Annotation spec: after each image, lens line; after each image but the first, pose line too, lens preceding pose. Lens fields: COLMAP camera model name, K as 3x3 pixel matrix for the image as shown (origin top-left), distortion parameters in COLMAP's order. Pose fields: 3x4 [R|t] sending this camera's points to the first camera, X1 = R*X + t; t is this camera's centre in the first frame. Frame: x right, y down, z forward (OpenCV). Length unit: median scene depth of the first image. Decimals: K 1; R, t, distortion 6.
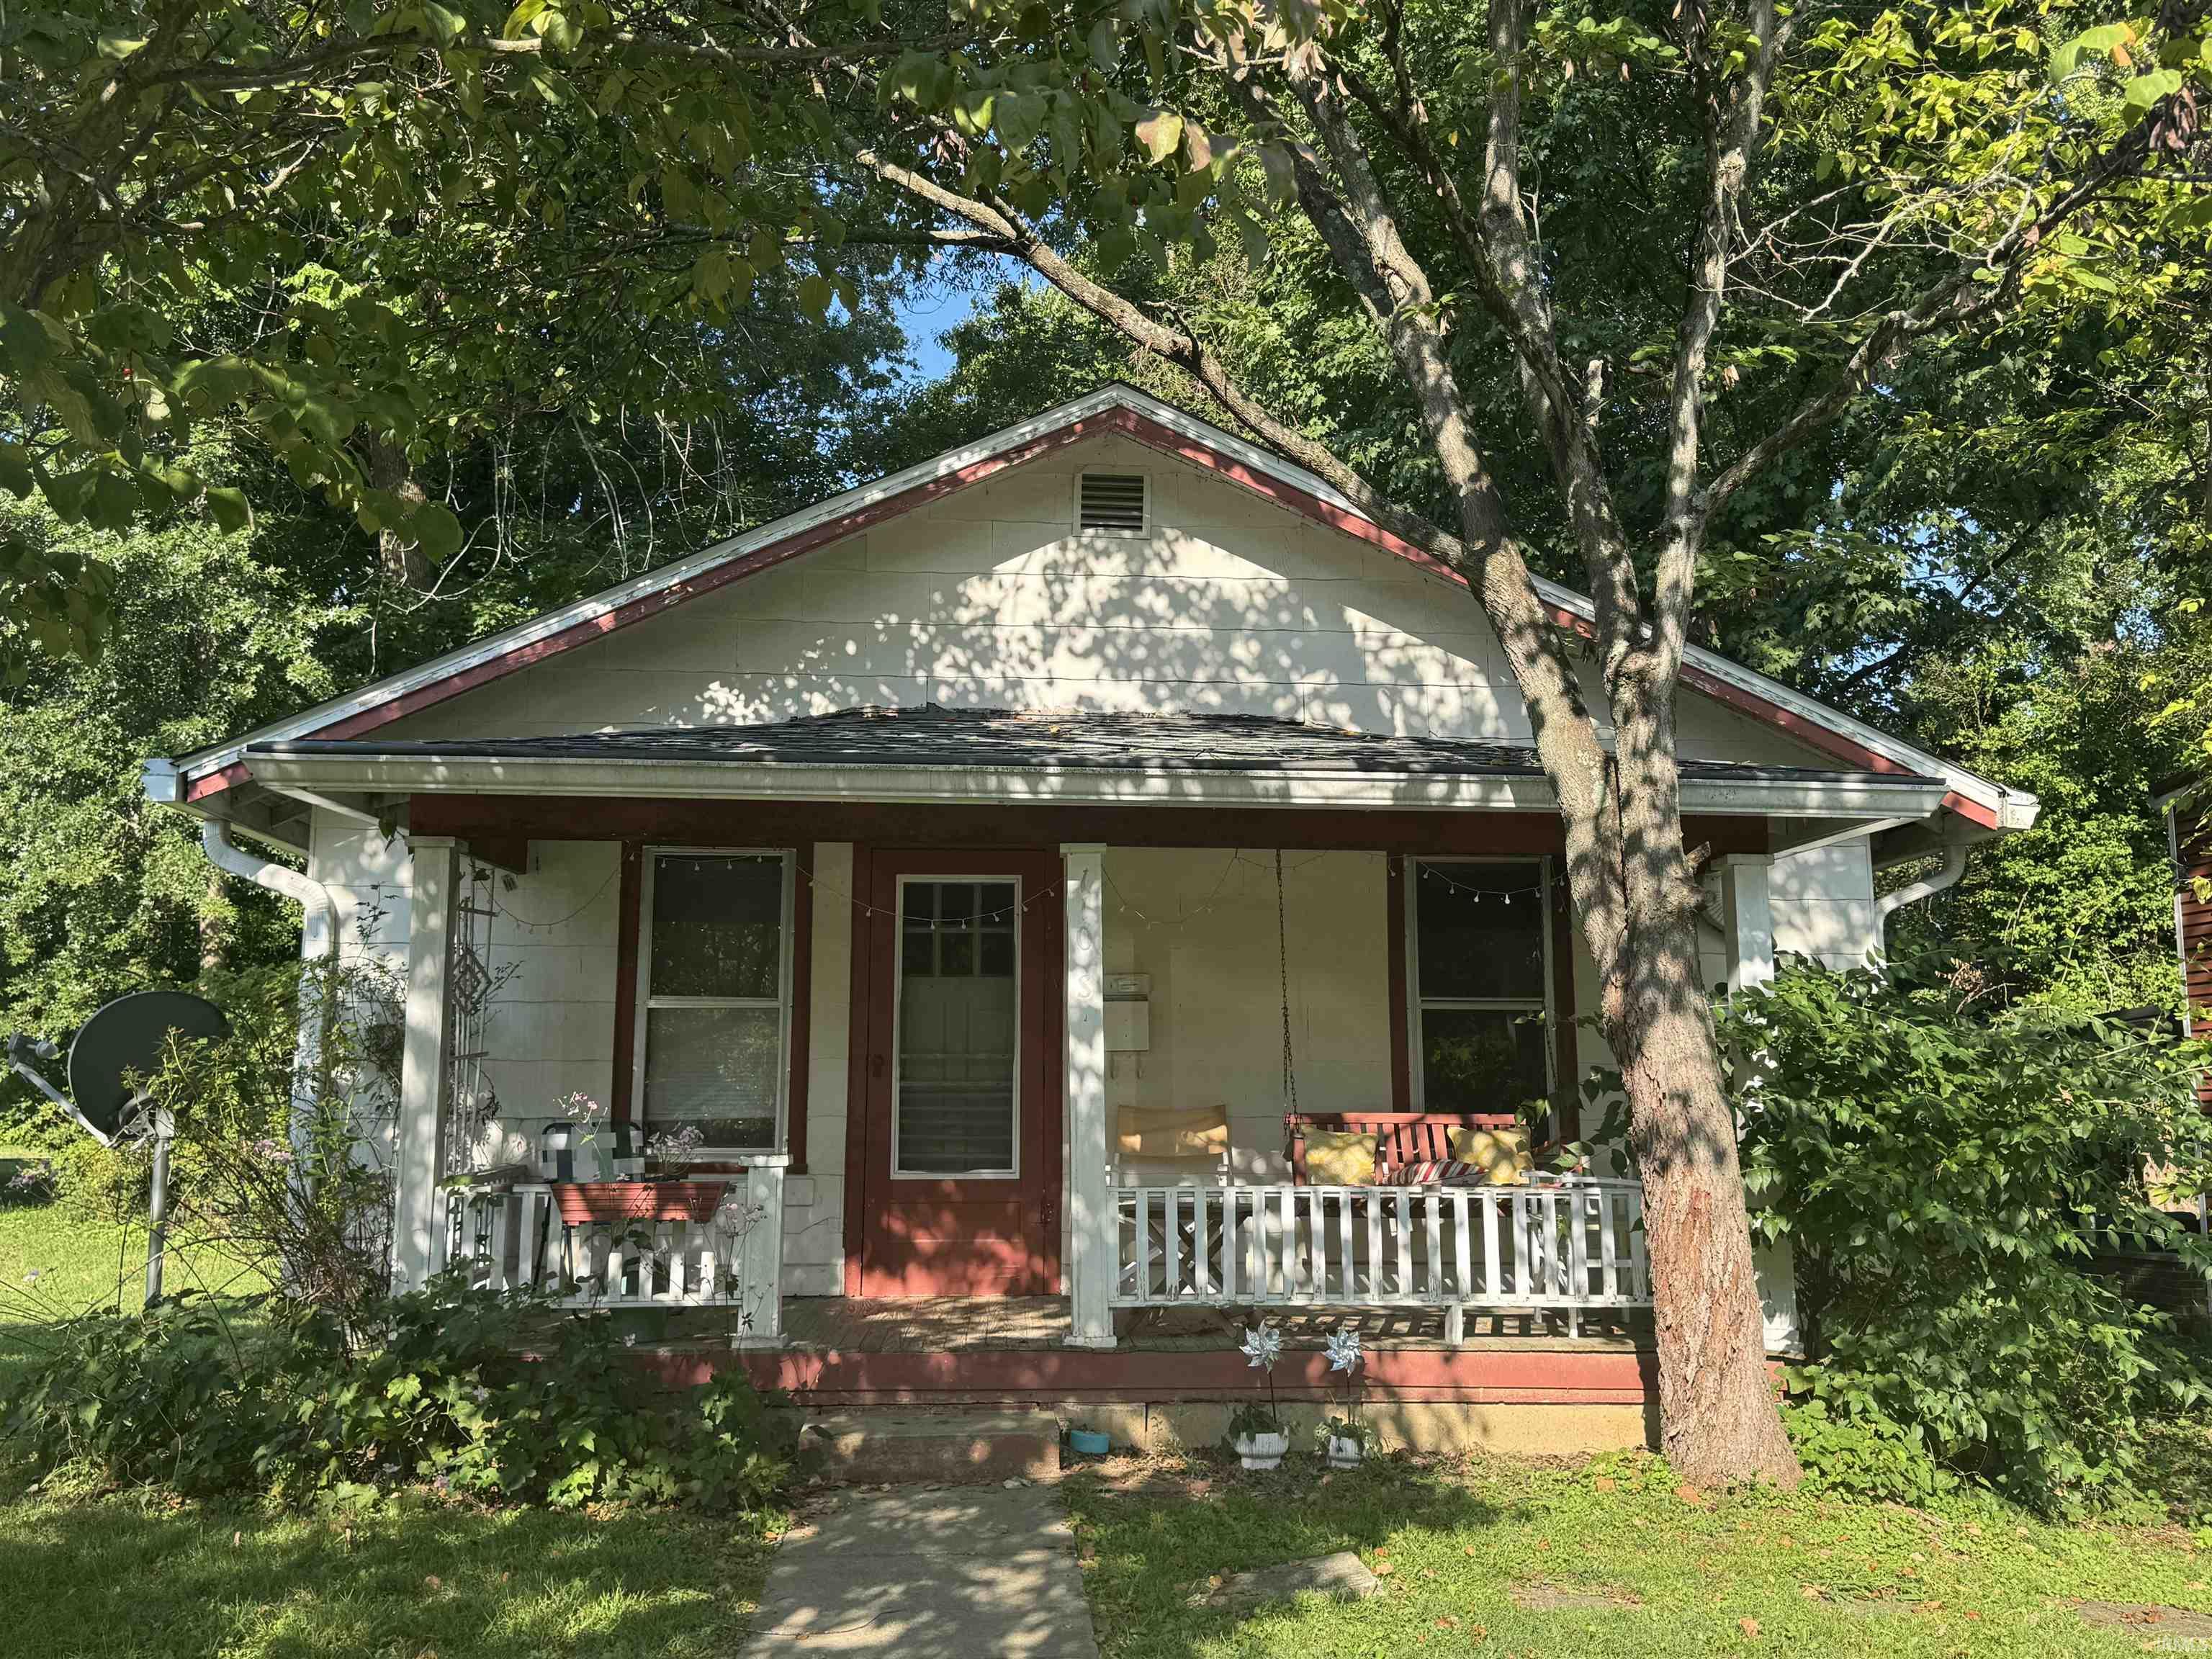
lens RADIAL K [[1990.7, 0, 1089.2], [0, 1990.7, 814.2], [0, 0, 1]] dist [0.001155, -0.062093]
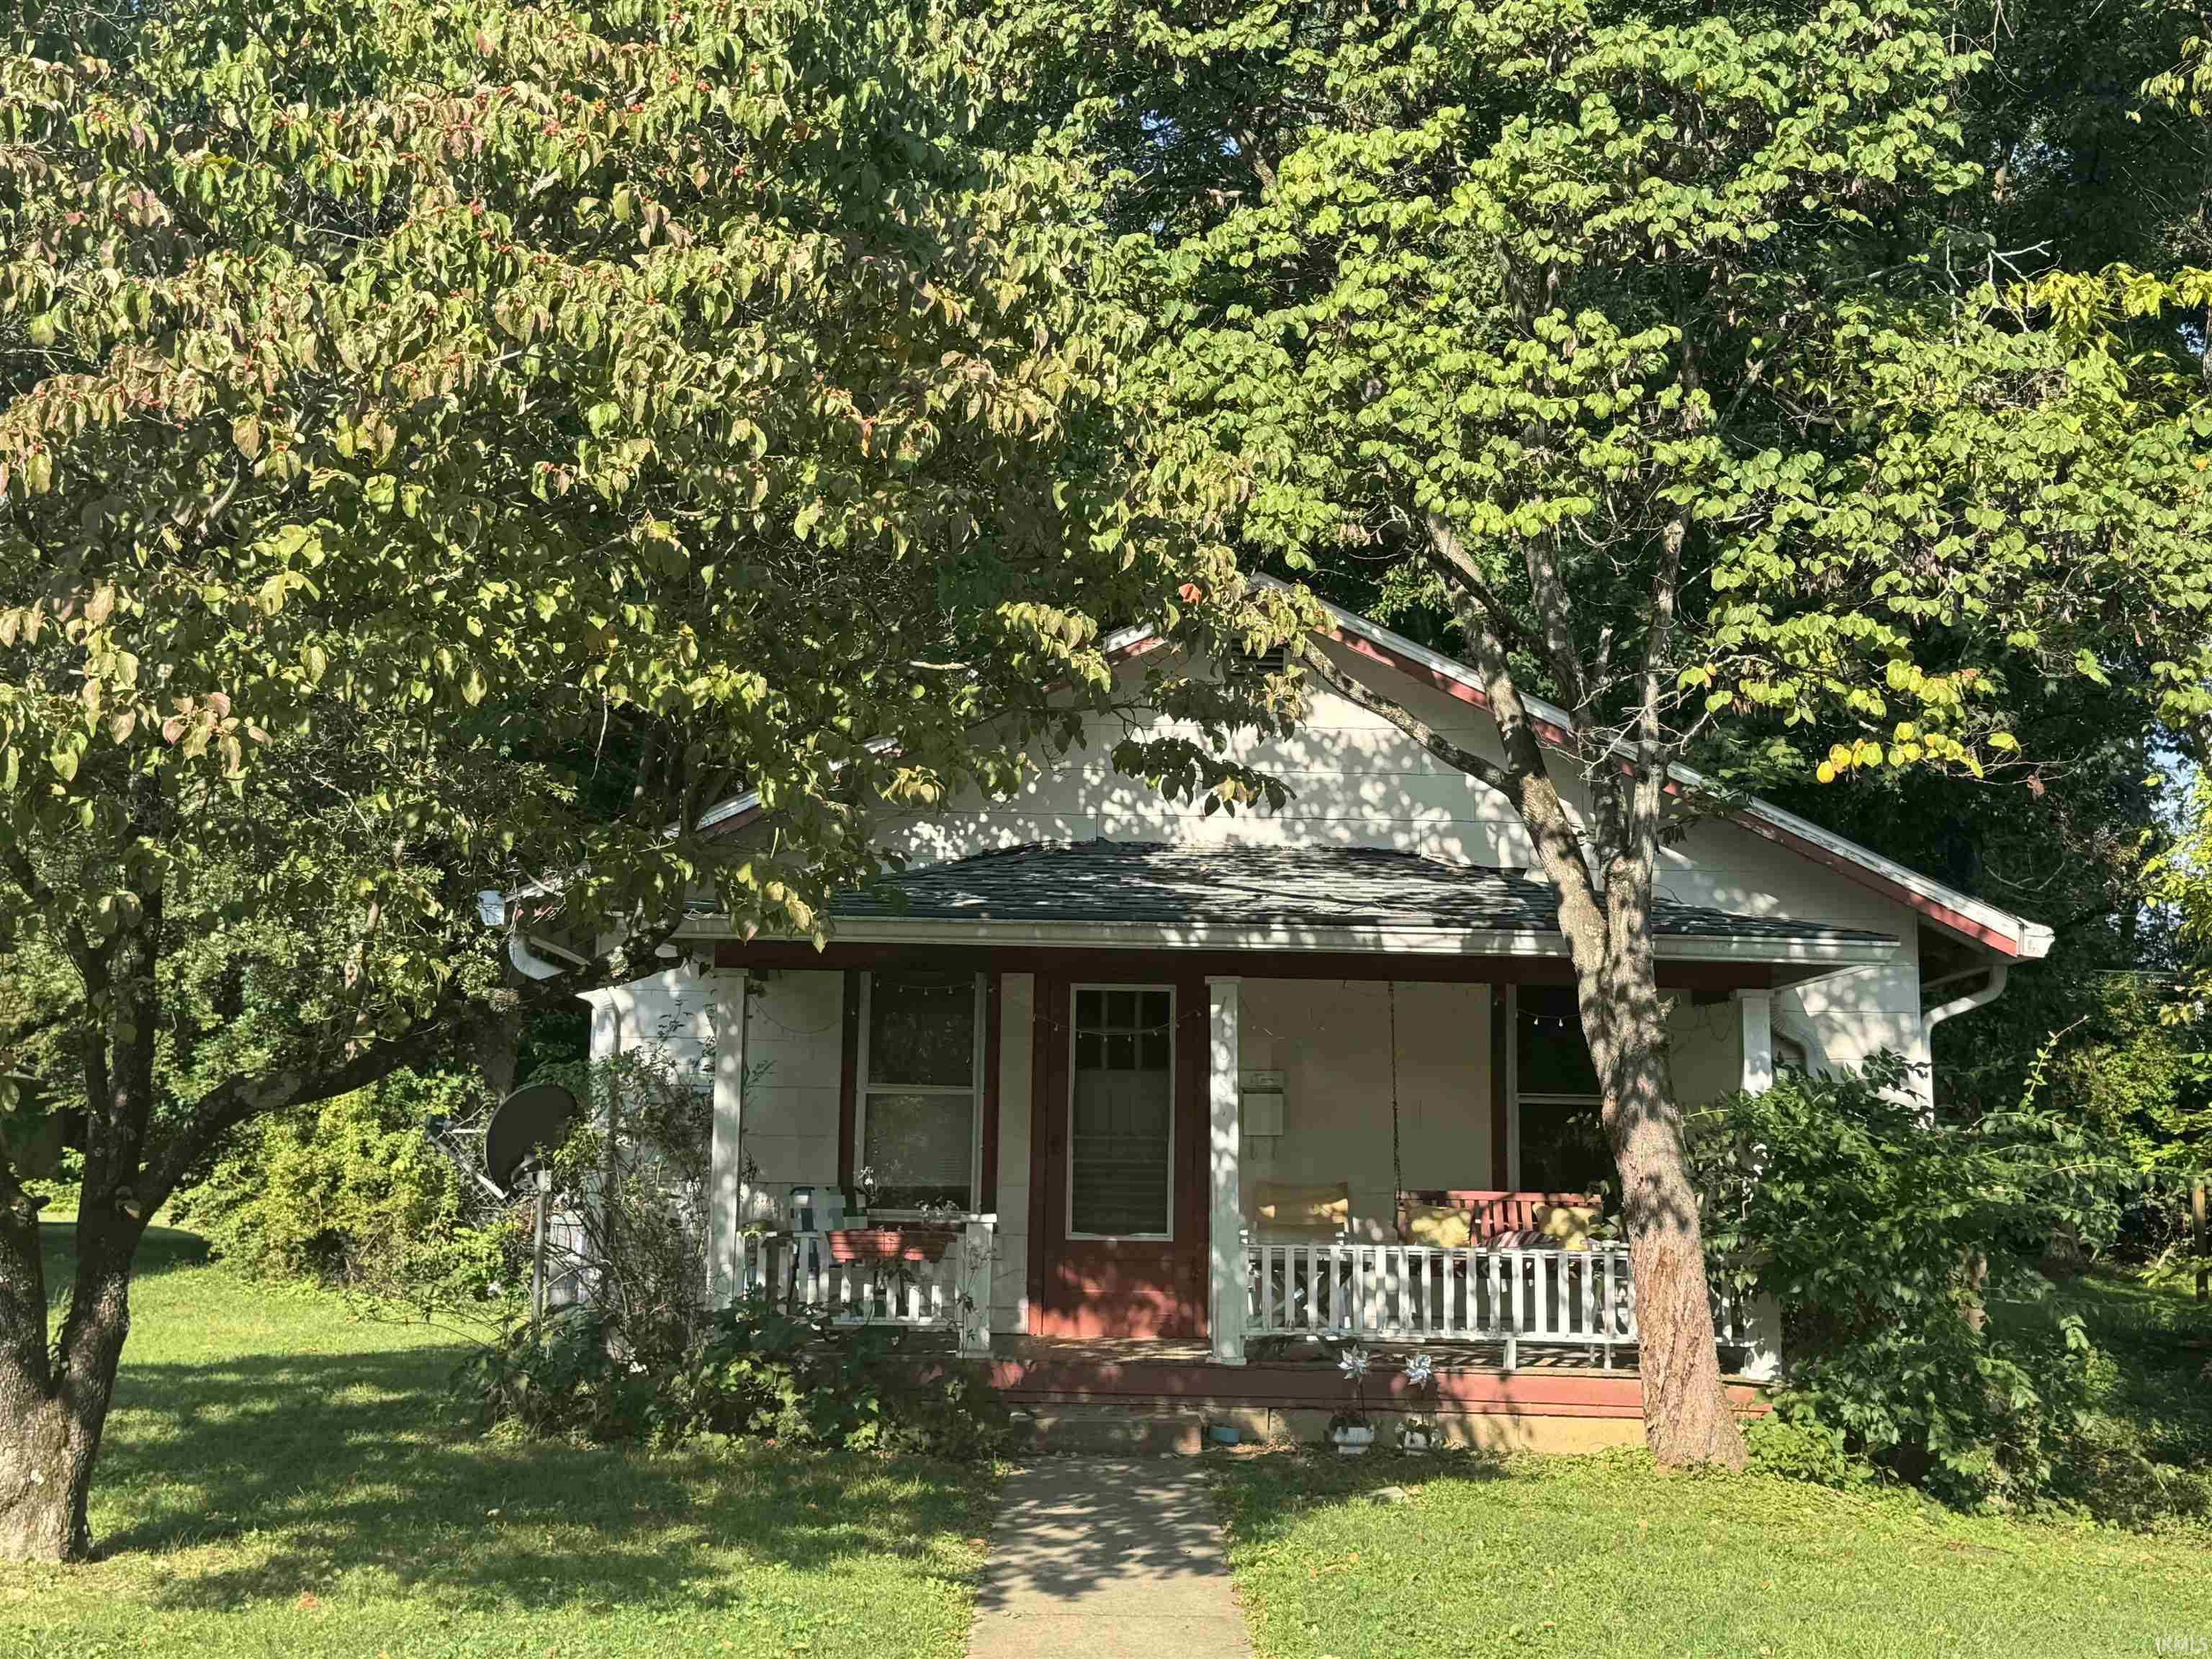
lens RADIAL K [[2855.2, 0, 1107.6], [0, 2855.2, 836.2], [0, 0, 1]] dist [0.015596, 0.000000]
pose [[0.998157, 0.008774, -0.060048, 0.032082], [-0.007311, 0.999672, 0.024550, -0.120641], [0.060244, -0.024066, 0.997894, -0.844640]]
